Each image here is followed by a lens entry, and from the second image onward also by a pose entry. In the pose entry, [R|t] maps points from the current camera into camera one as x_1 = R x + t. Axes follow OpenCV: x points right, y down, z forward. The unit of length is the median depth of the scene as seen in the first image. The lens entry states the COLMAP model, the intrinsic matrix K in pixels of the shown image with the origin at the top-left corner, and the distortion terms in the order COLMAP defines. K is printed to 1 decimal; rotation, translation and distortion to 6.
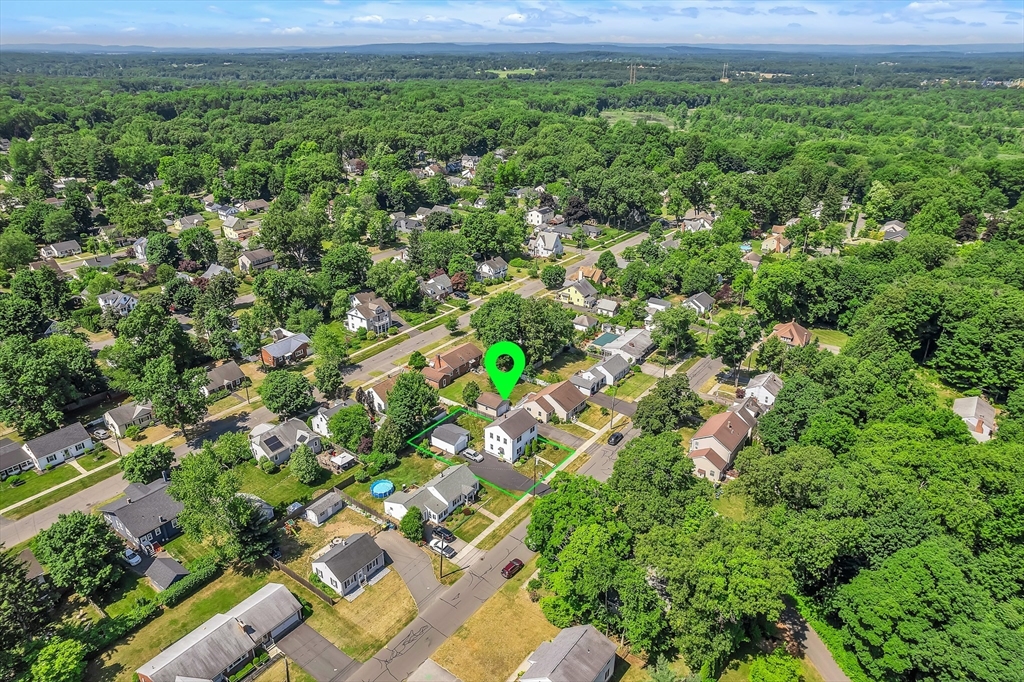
lens RADIAL K [[662.3, 0, 513.6], [0, 662.3, 366.1], [0, 0, 1]] dist [0.003733, 0.001982]
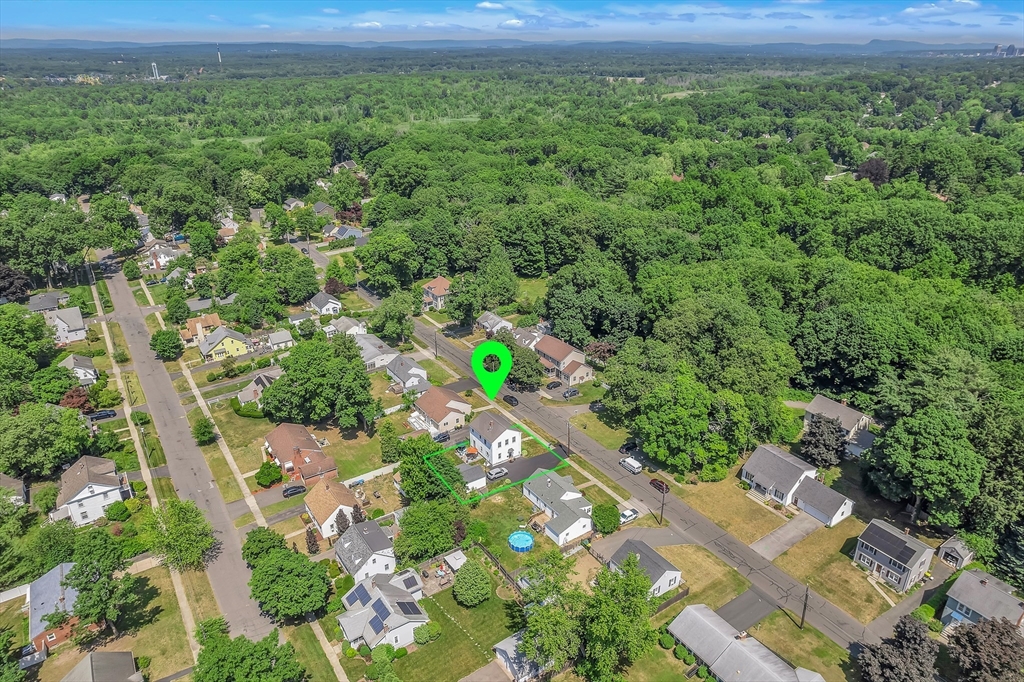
lens RADIAL K [[662.3, 0, 513.6], [0, 662.3, 366.1], [0, 0, 1]] dist [0.003733, 0.001982]
pose [[0.344895, -0.423338, 0.837755, -0.794749], [0.427808, 0.865323, 0.261145, -0.241223], [-0.835481, 0.268331, 0.479553, 0.483539]]
